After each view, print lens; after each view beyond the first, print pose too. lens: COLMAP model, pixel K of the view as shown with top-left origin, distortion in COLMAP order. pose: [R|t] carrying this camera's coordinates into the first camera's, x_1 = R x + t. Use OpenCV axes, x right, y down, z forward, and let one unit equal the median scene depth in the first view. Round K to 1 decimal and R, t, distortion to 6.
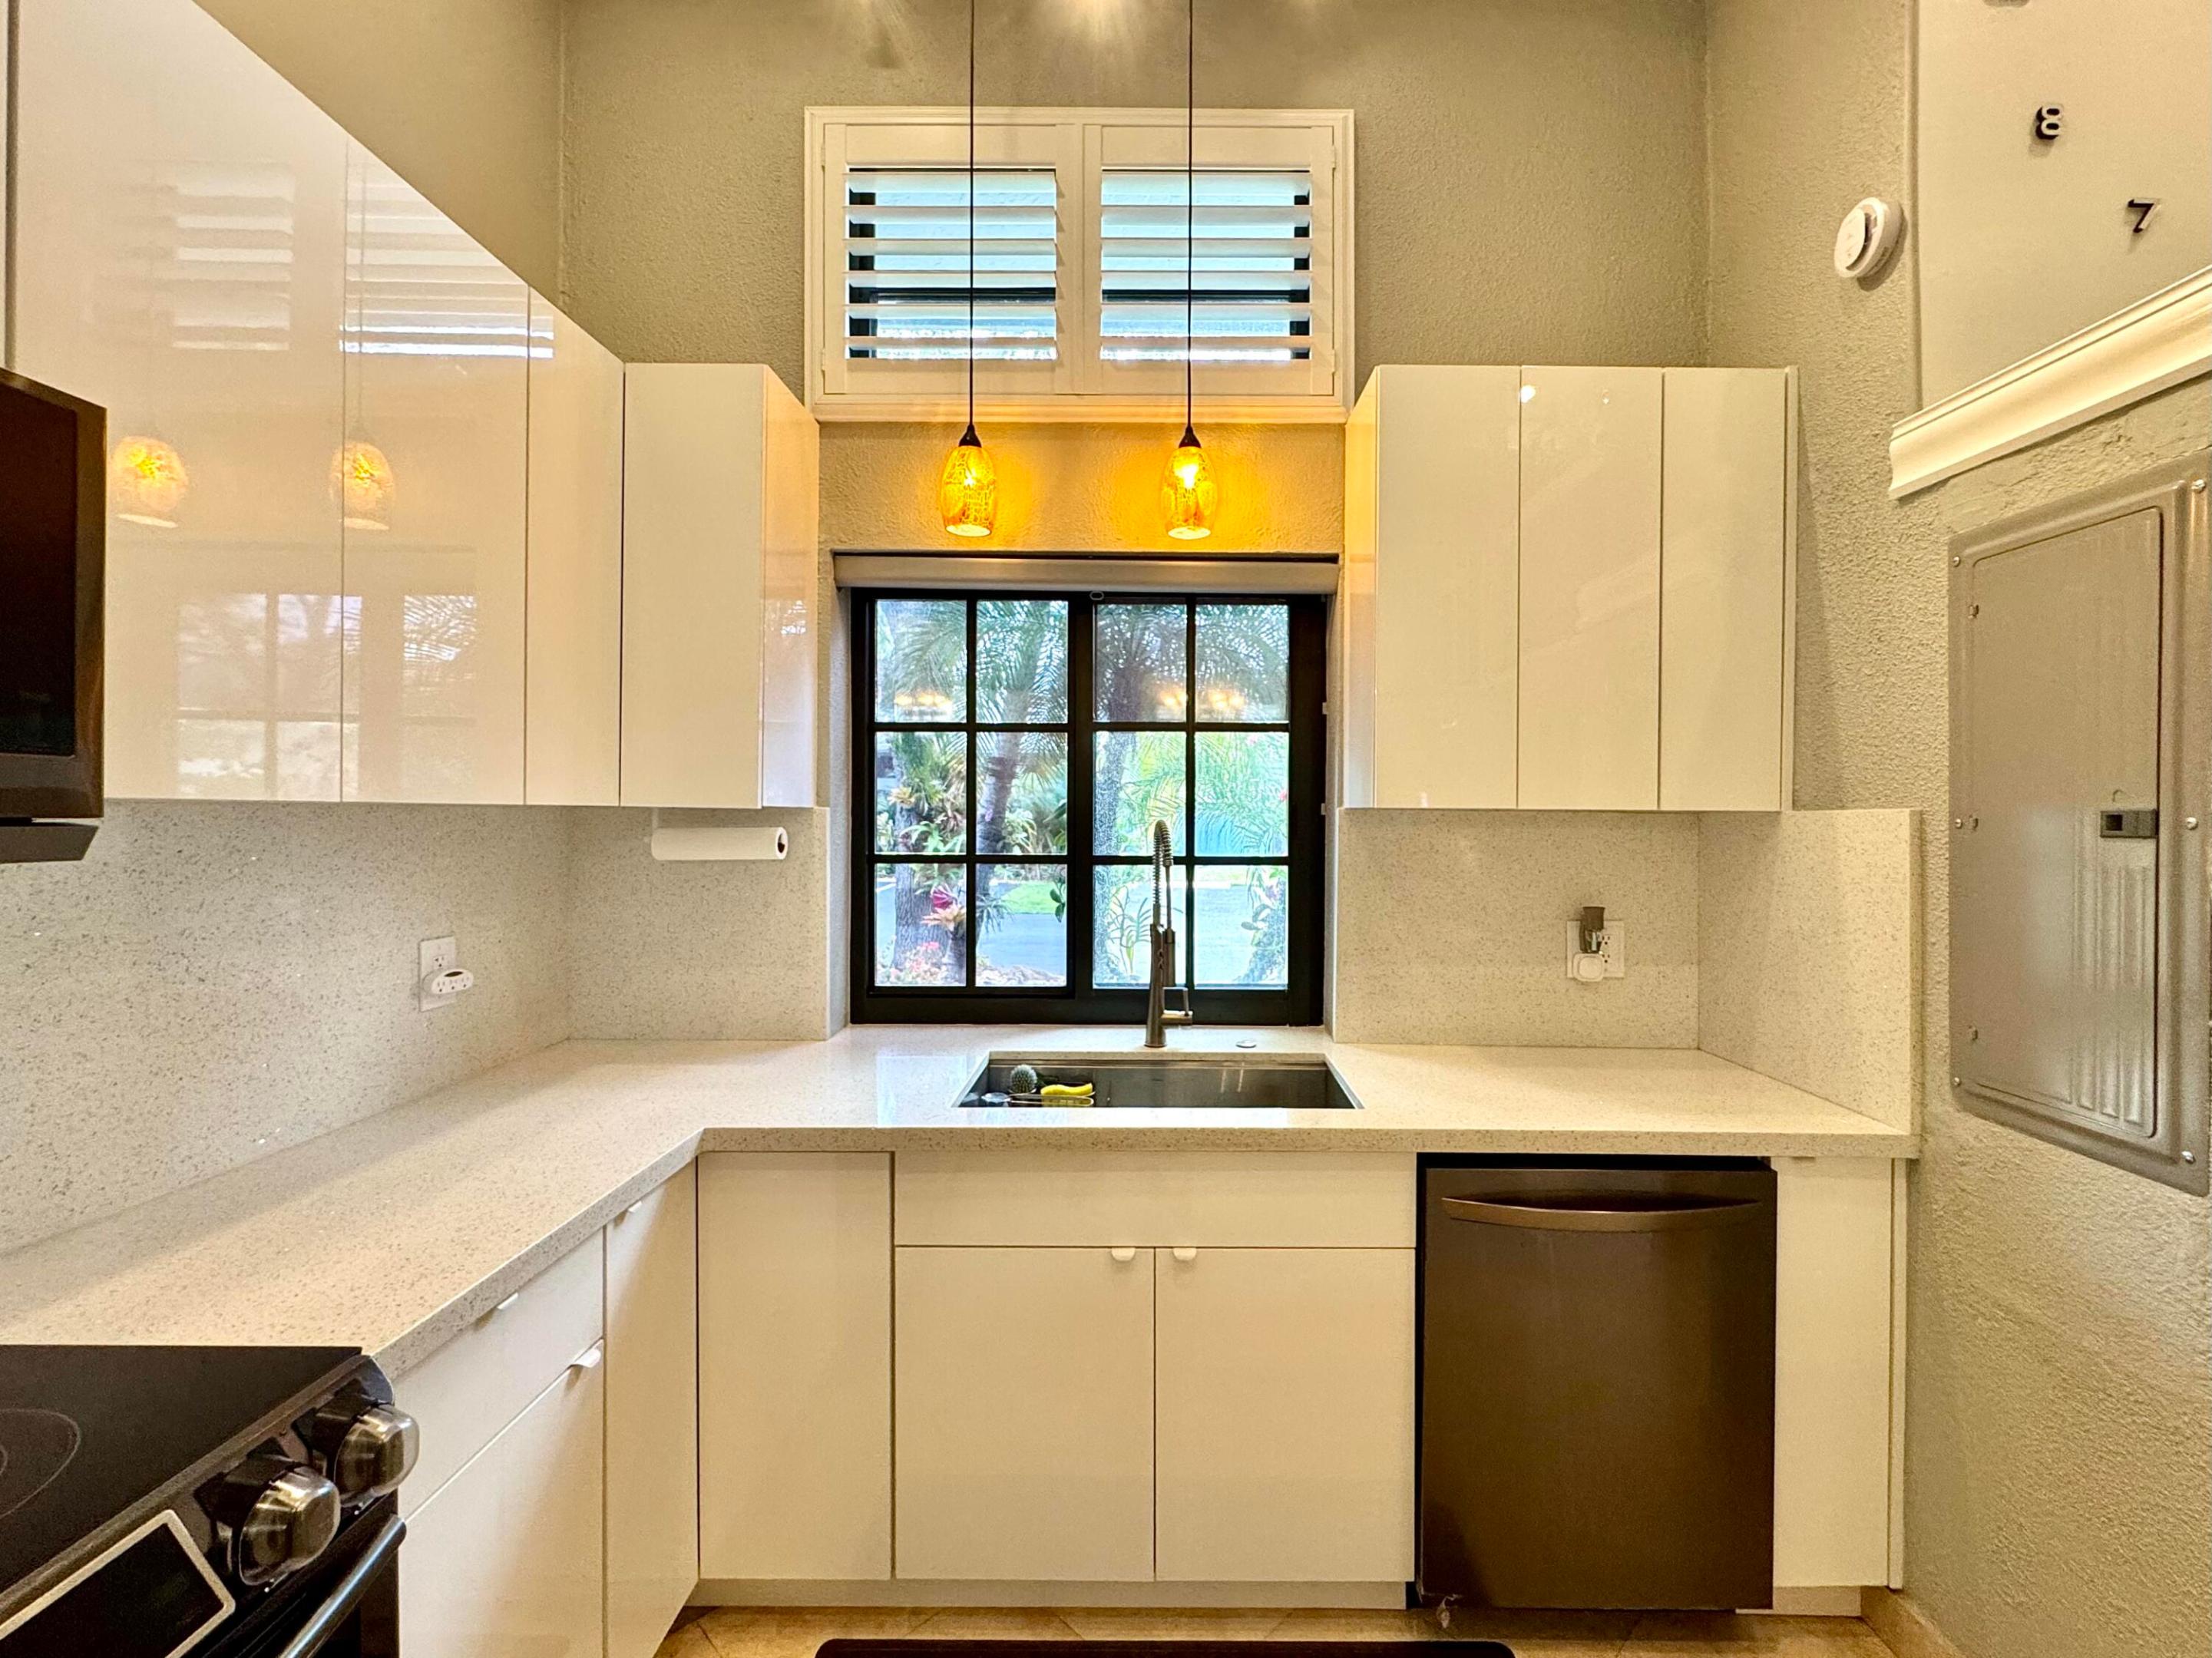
lens RADIAL K [[966.9, 0, 1151.8], [0, 966.9, 818.0], [0, 0, 1]] dist [-0.003005, -0.000647]
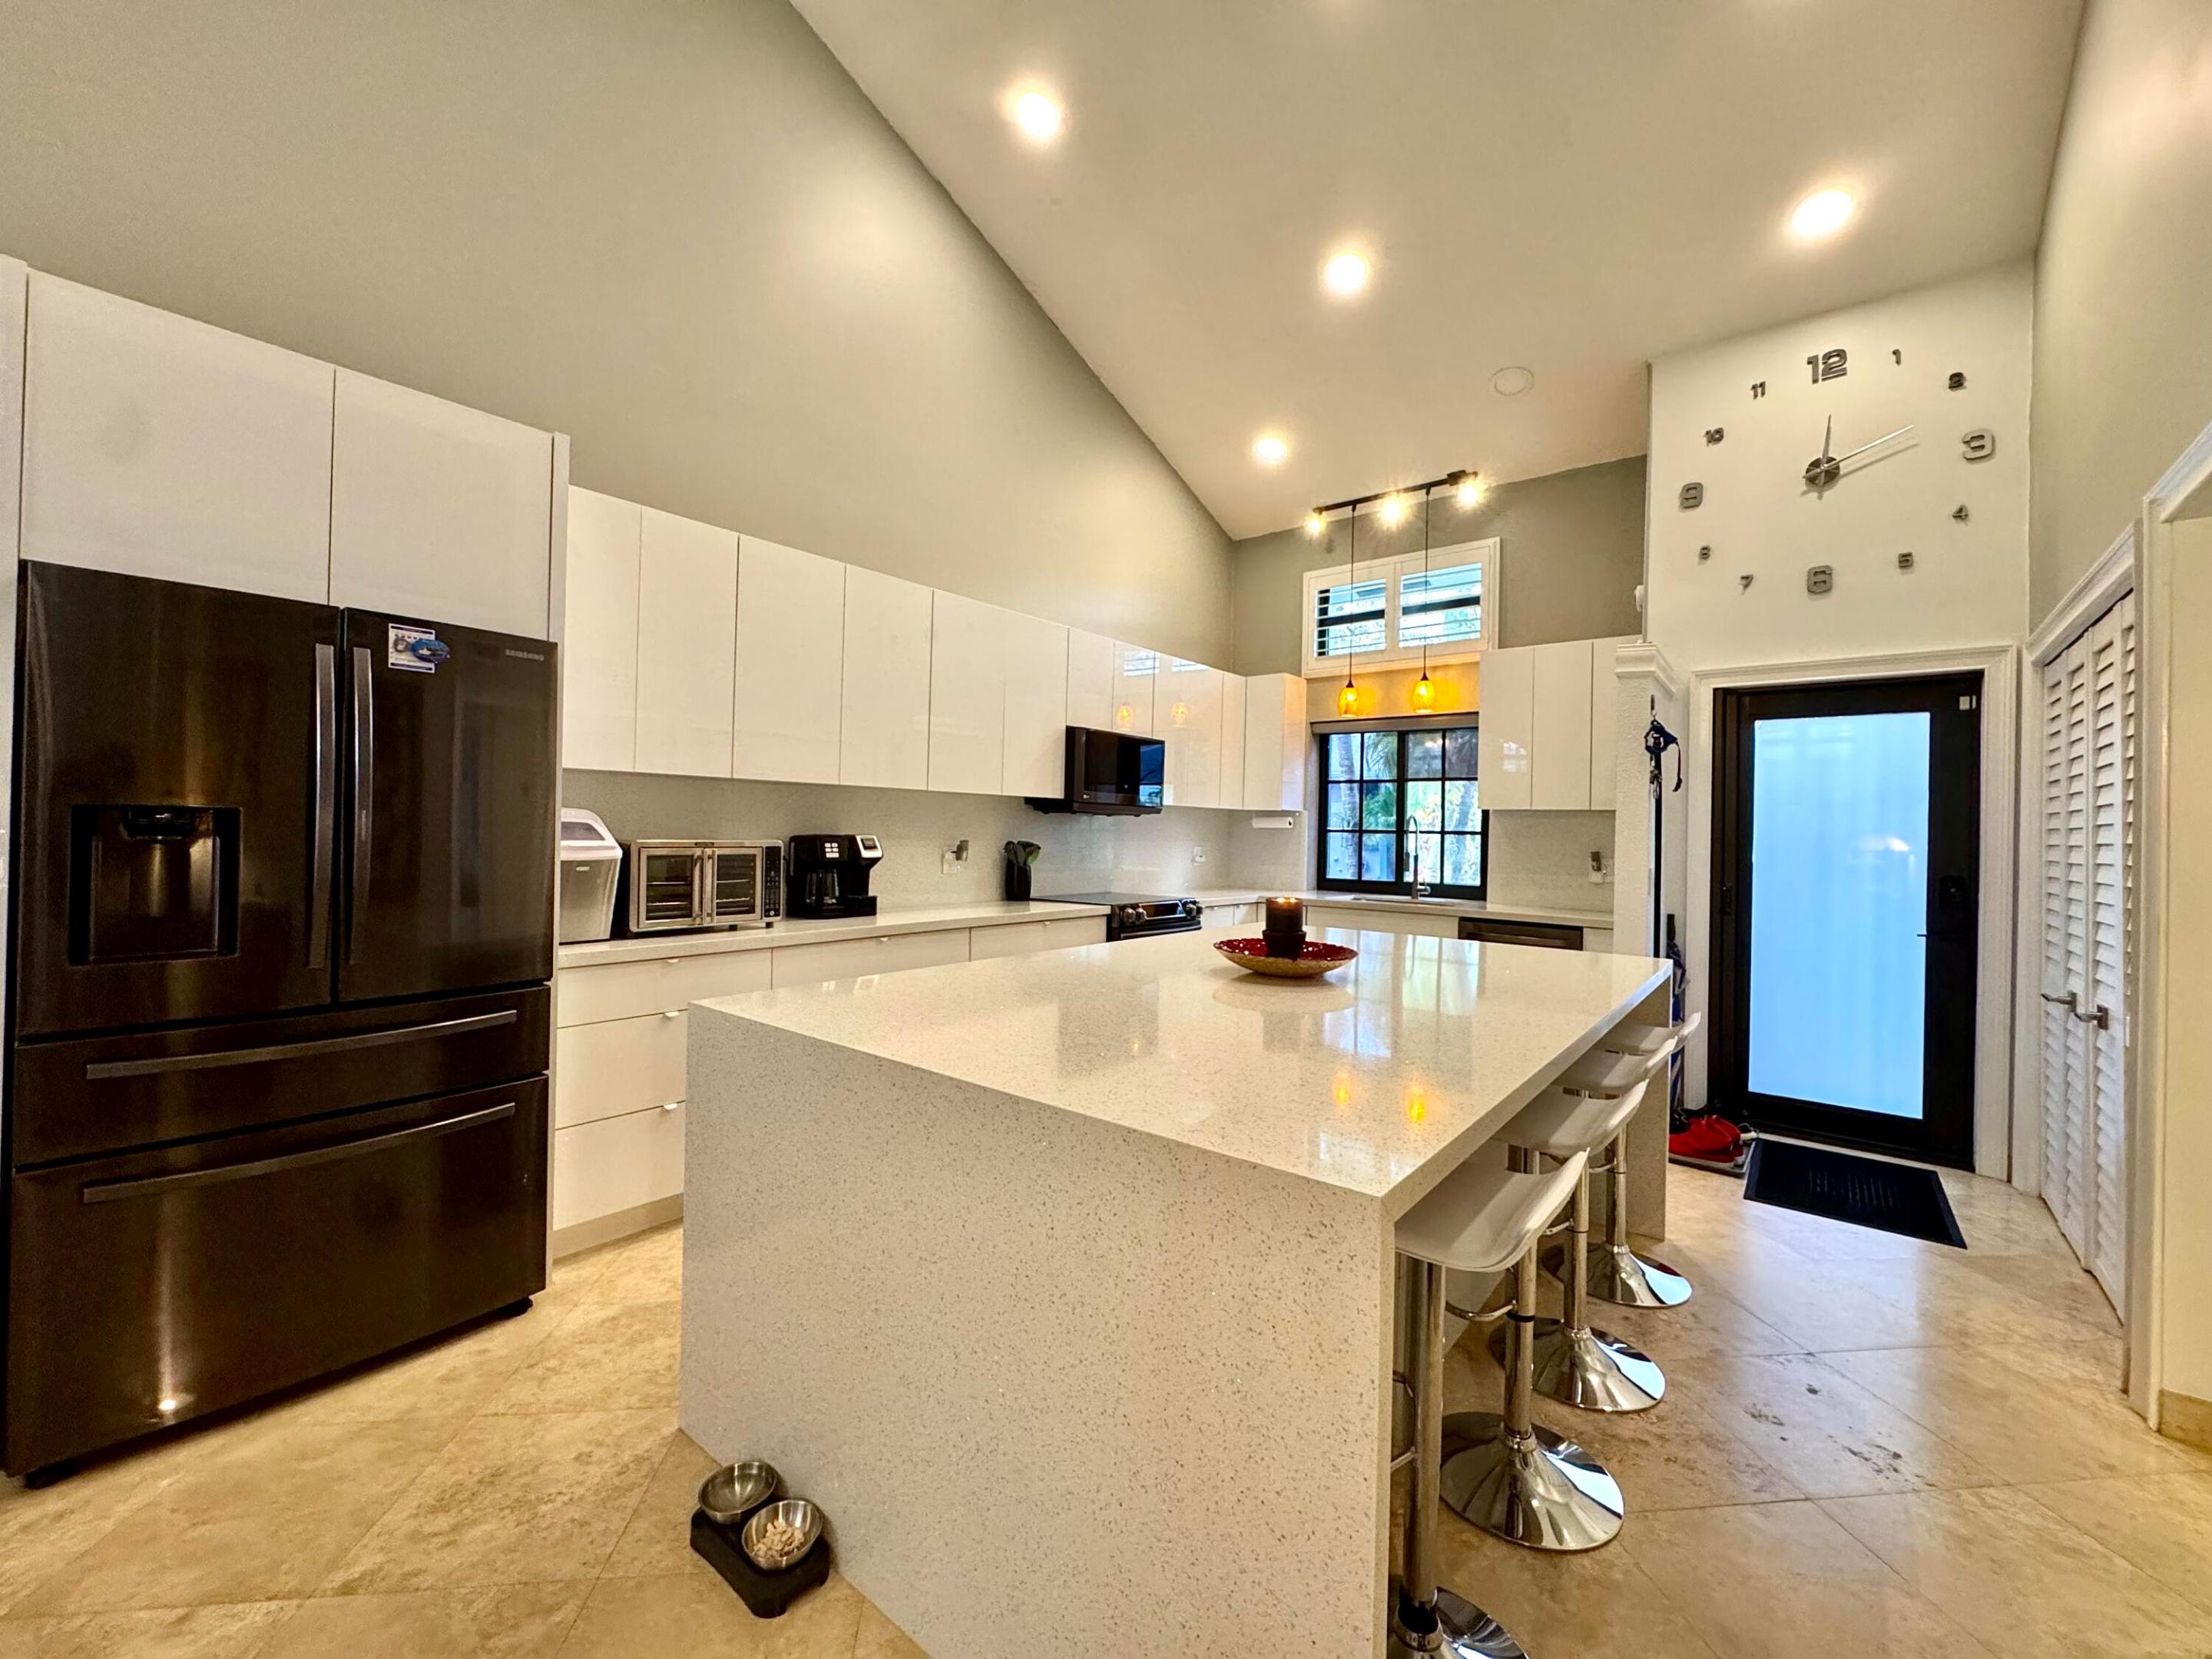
lens RADIAL K [[883.7, 0, 1105.3], [0, 883.7, 824.0], [0, 0, 1]] dist [-0.004886, 0.000575]
pose [[0.770590, 0.005874, -0.637304, 0.944786], [-0.020627, 0.999664, -0.015728, 0.087136], [0.636997, 0.025265, 0.770452, -1.517951]]
